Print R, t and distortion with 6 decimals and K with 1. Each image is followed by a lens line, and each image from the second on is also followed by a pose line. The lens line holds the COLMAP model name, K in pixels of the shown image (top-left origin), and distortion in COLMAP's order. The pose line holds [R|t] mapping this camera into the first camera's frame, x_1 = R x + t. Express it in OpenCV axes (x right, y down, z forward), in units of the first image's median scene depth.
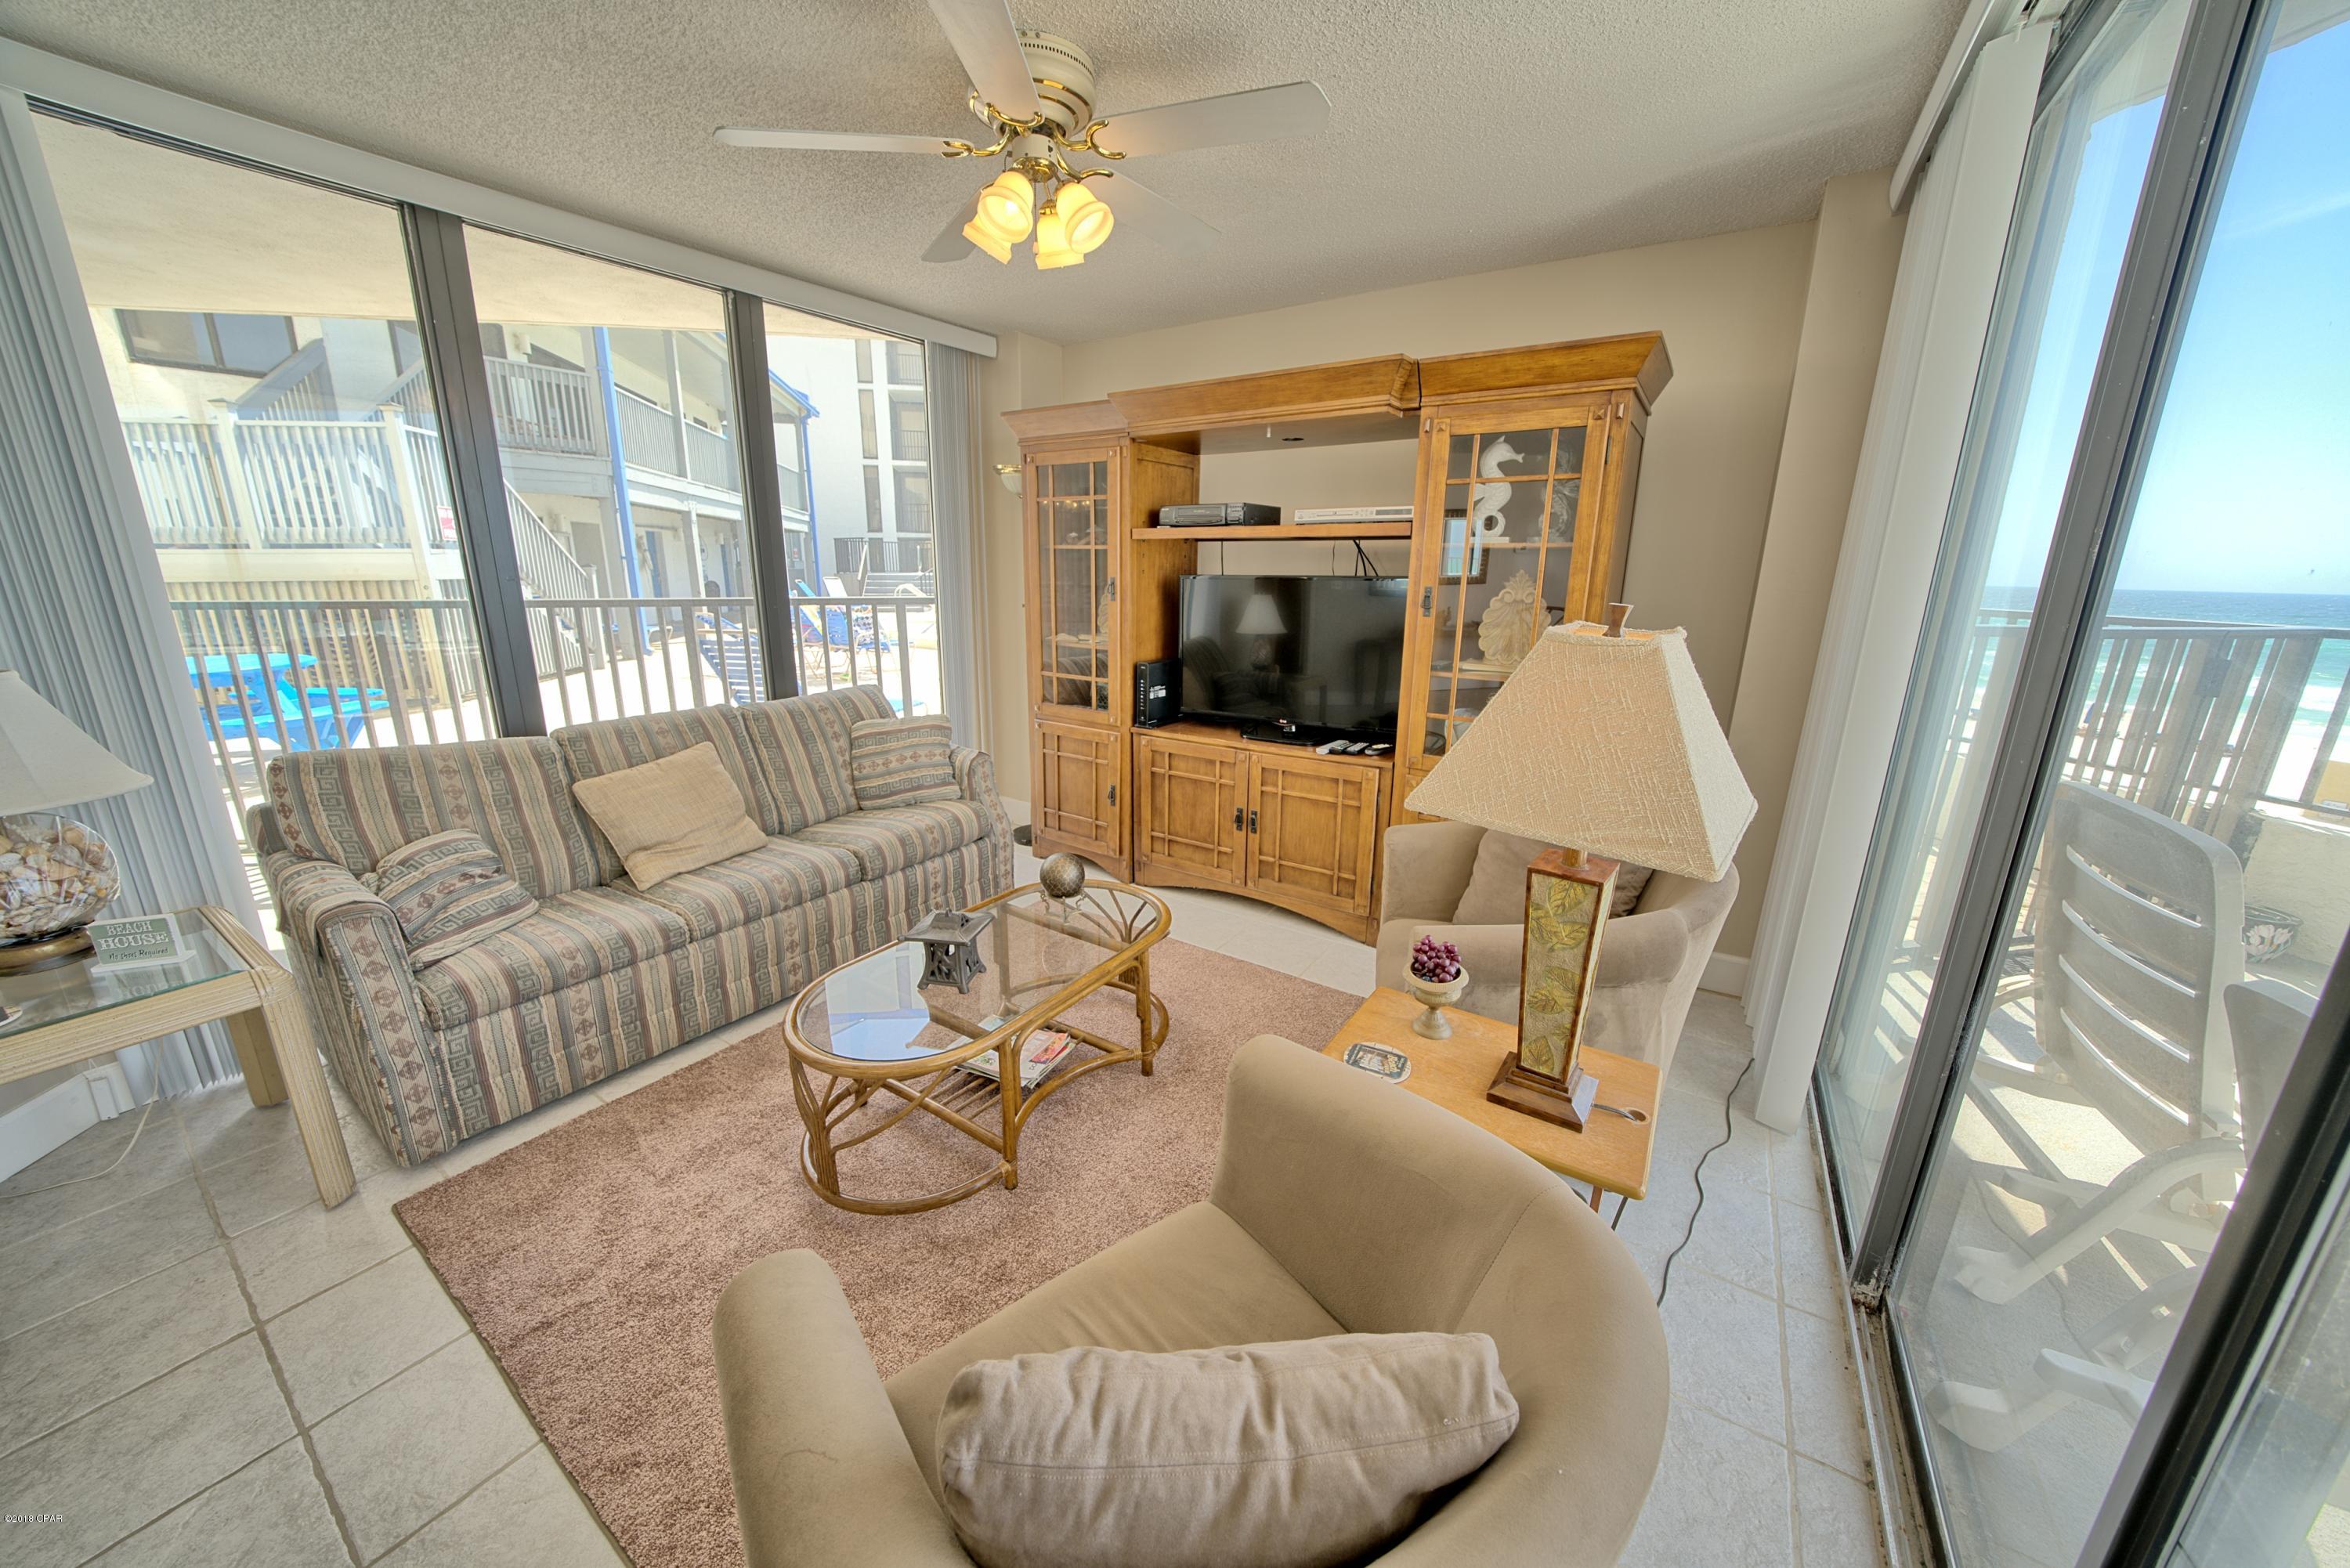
lens RADIAL K [[809.4, 0, 1170.4], [0, 809.4, 777.6], [0, 0, 1]] dist [-0.026507, 0.002669]
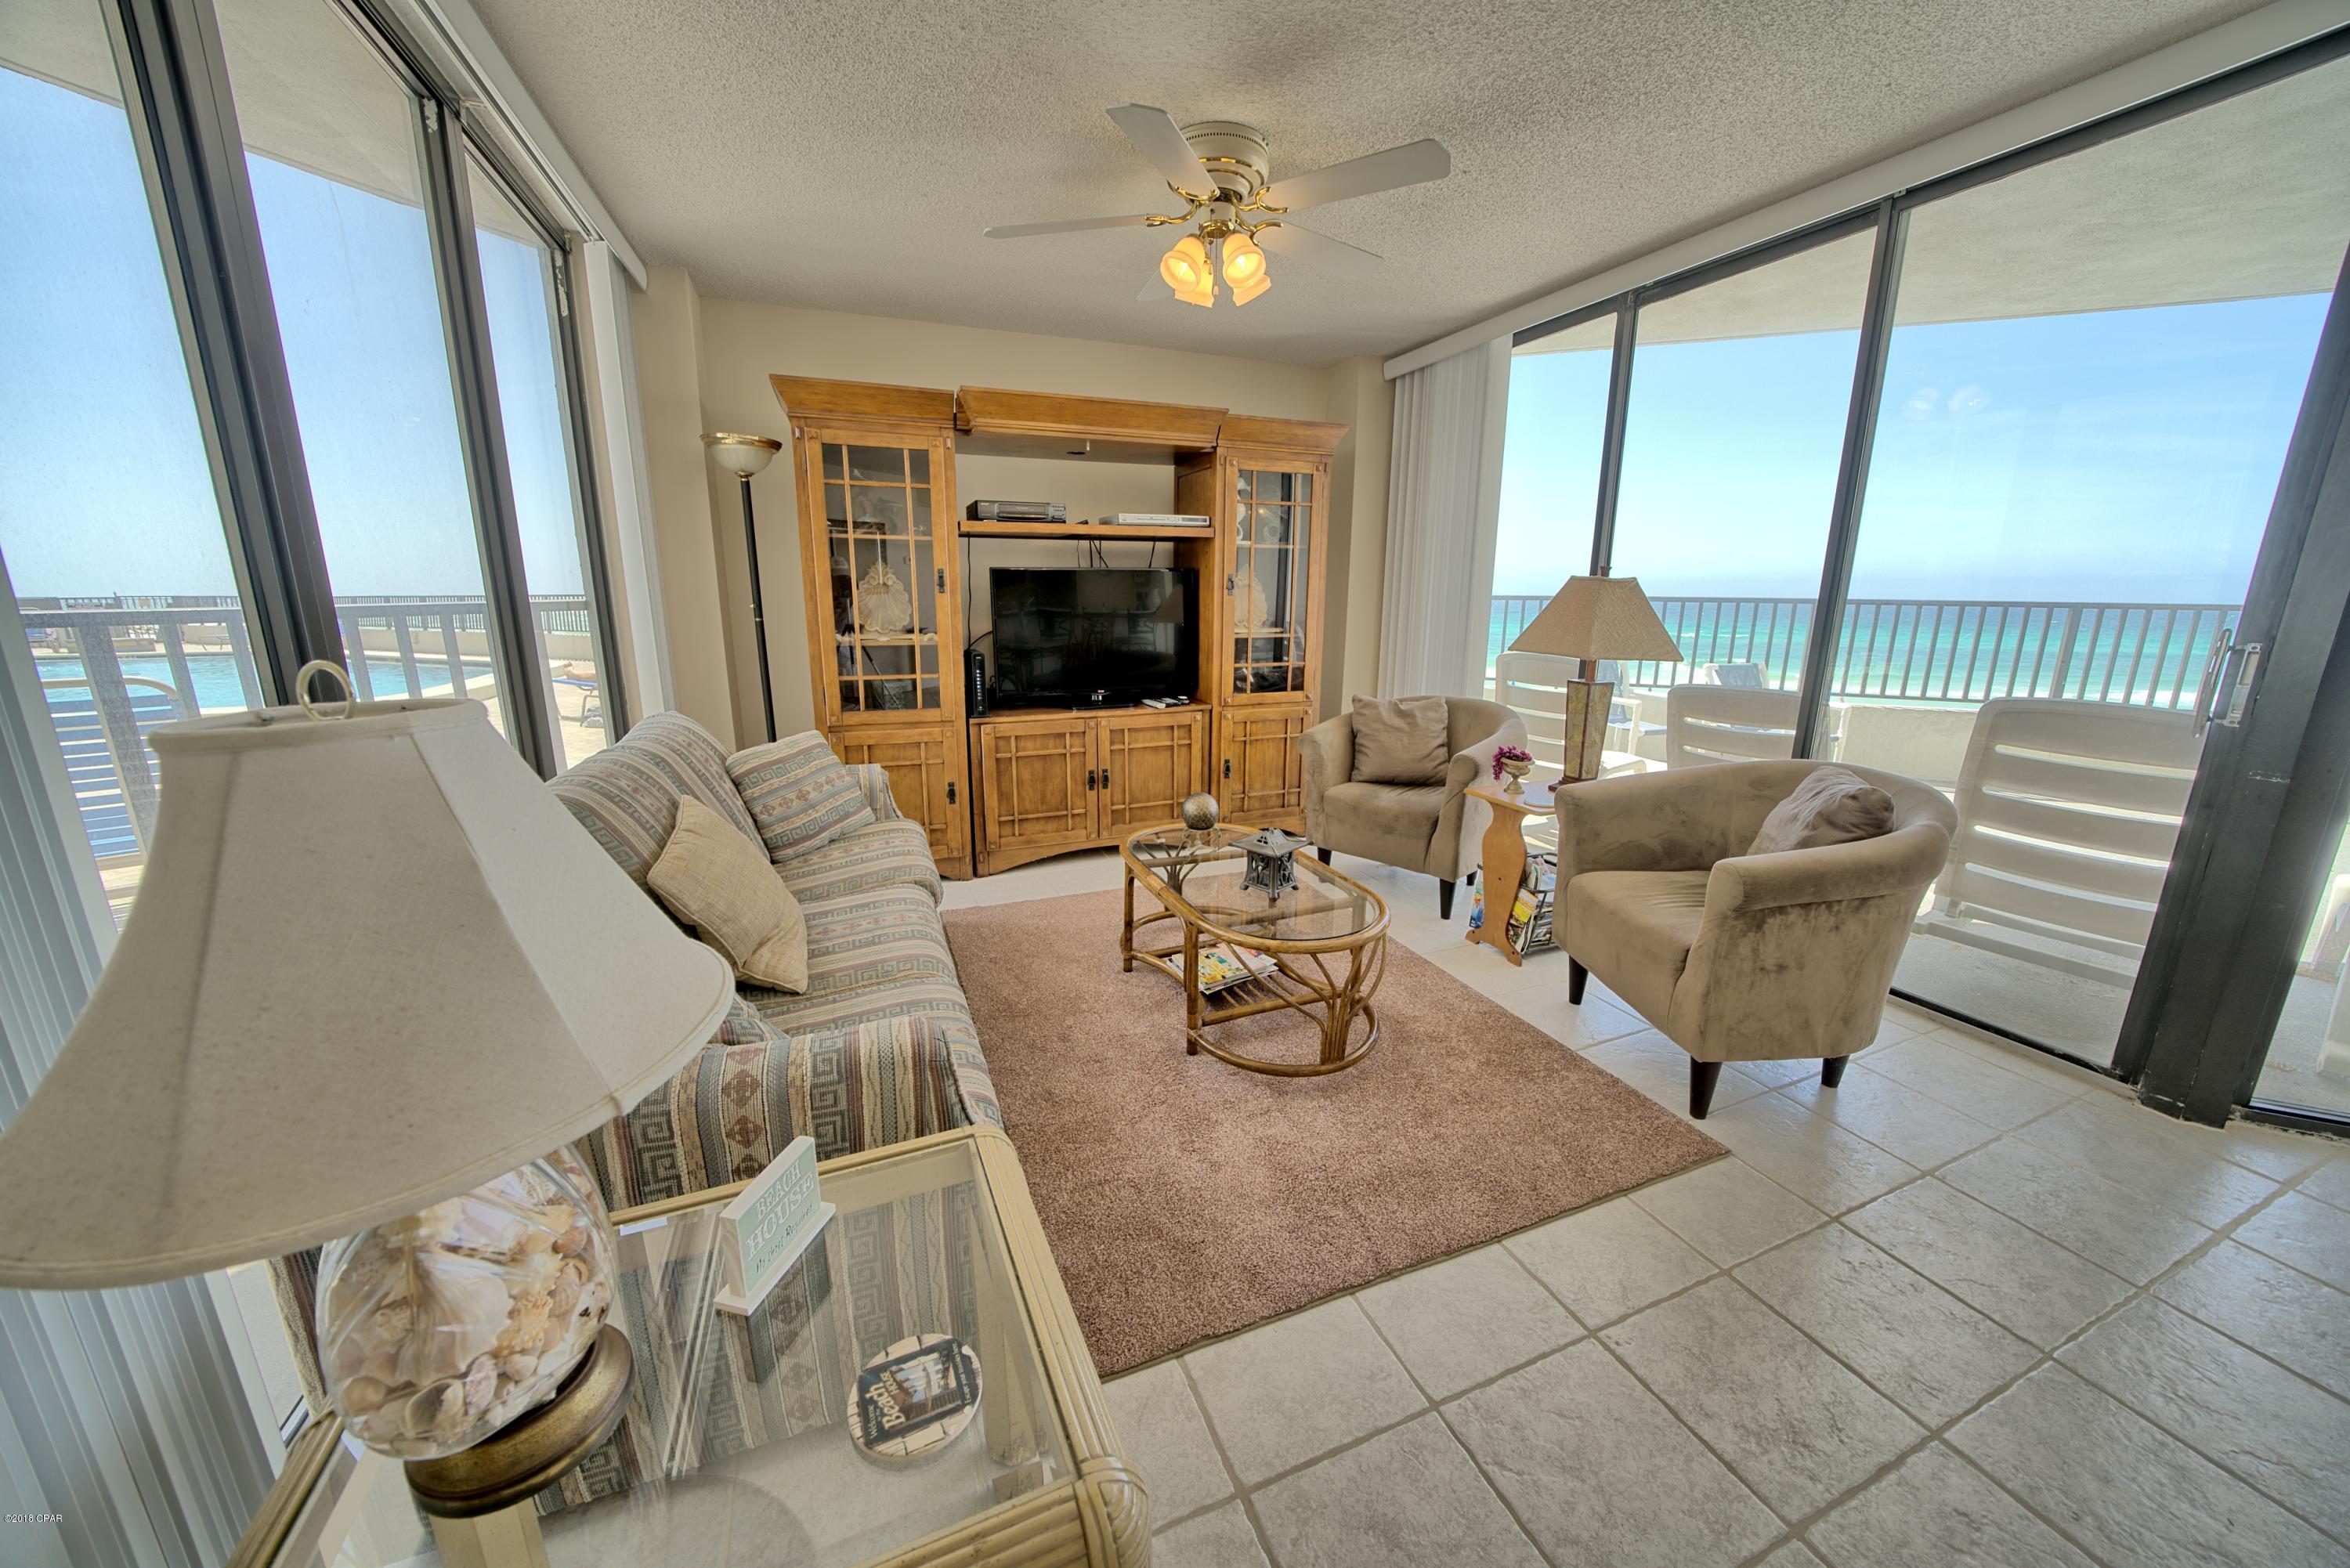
lens RADIAL K [[809.4, 0, 1170.4], [0, 809.4, 777.6], [0, 0, 1]] dist [-0.026507, 0.002669]
pose [[0.565776, -0.191939, 0.801909, -0.773234], [0.210908, 0.973865, 0.084294, -0.025137], [-0.797130, 0.121438, 0.591470, 0.234576]]
